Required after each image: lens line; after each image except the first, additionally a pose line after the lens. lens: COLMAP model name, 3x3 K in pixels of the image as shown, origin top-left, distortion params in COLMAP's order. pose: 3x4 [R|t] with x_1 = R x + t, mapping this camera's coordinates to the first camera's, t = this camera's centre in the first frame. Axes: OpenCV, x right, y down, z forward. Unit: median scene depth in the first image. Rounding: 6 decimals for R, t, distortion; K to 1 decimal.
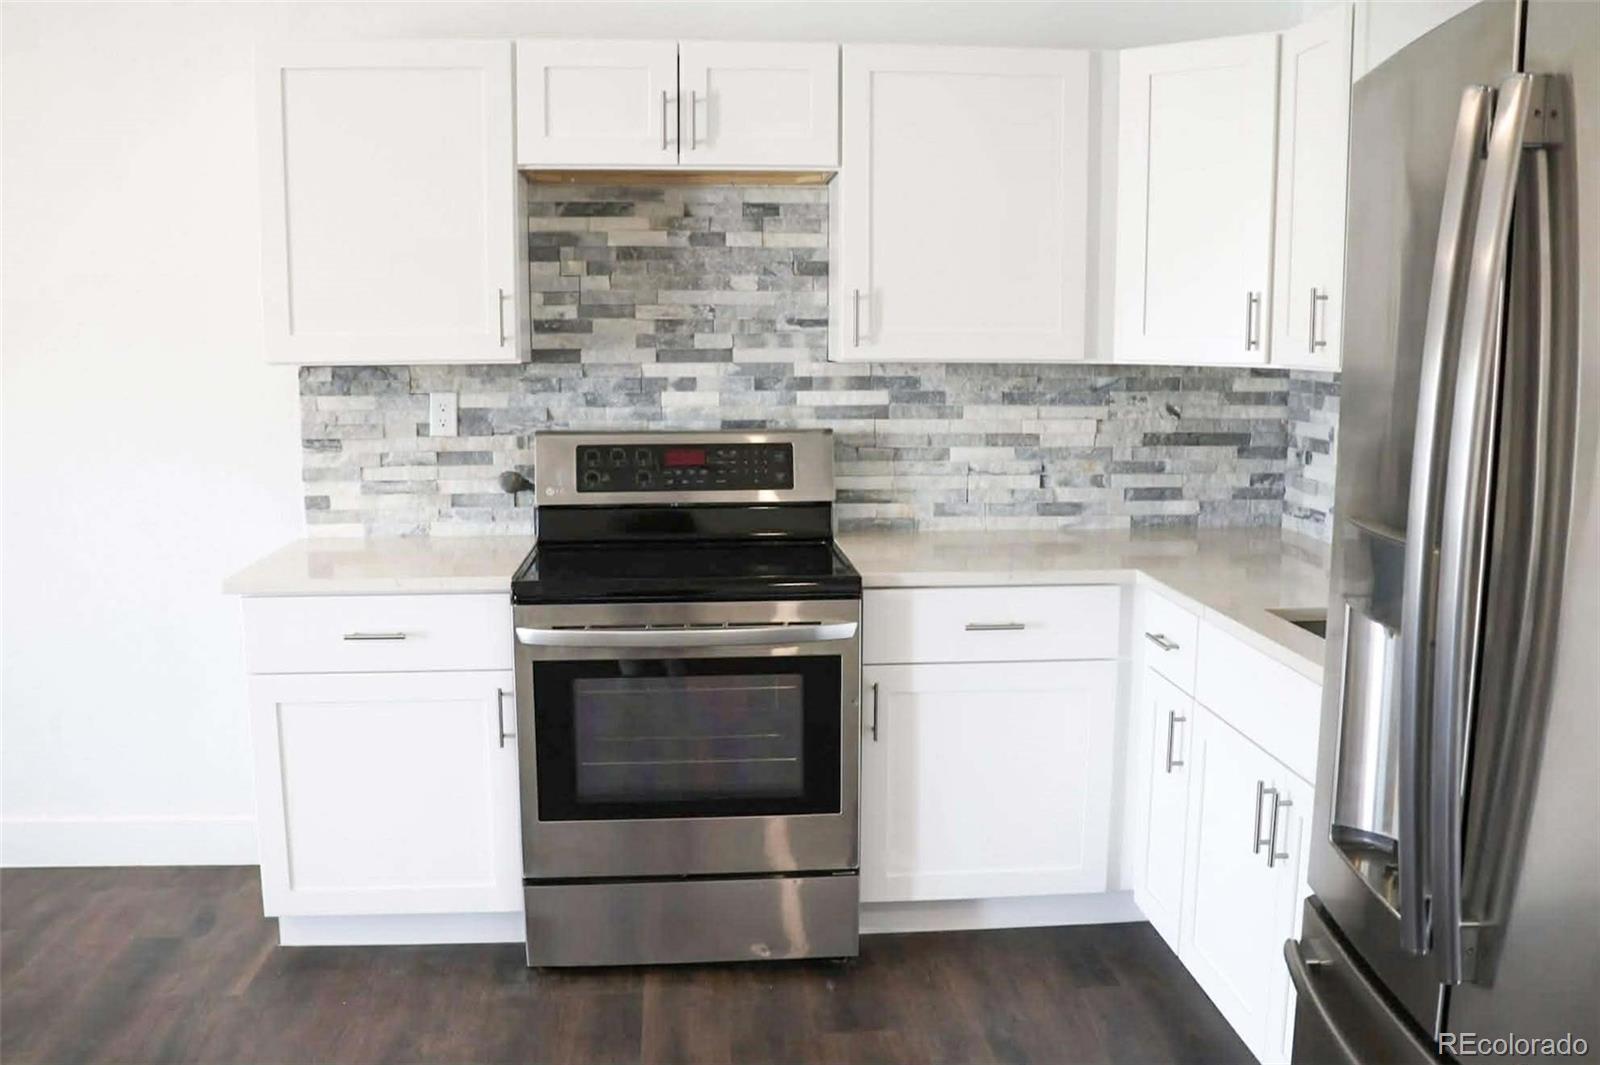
lens RADIAL K [[1436.6, 0, 800.0], [0, 1436.6, 532.5], [0, 0, 1]] dist [-0.203079, 0.280002]
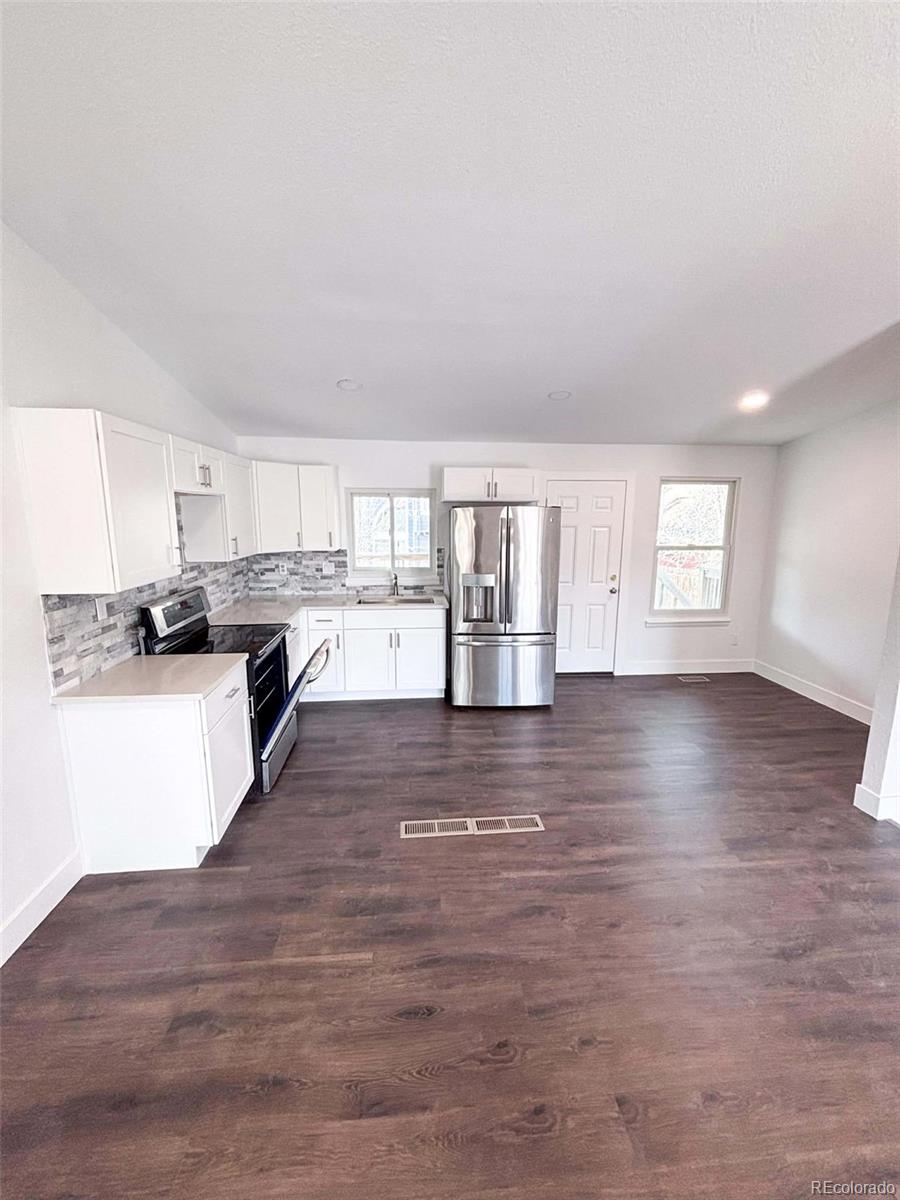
lens RADIAL K [[487.0, 0, 450.0], [0, 487.0, 600.0], [0, 0, 1]] dist [0.002655, -0.000145]
pose [[-0.002258, -0.180248, 0.983619, -0.904205], [0.138246, 0.974120, 0.178825, -0.147138], [-0.990395, 0.136385, 0.022719, 0.501751]]
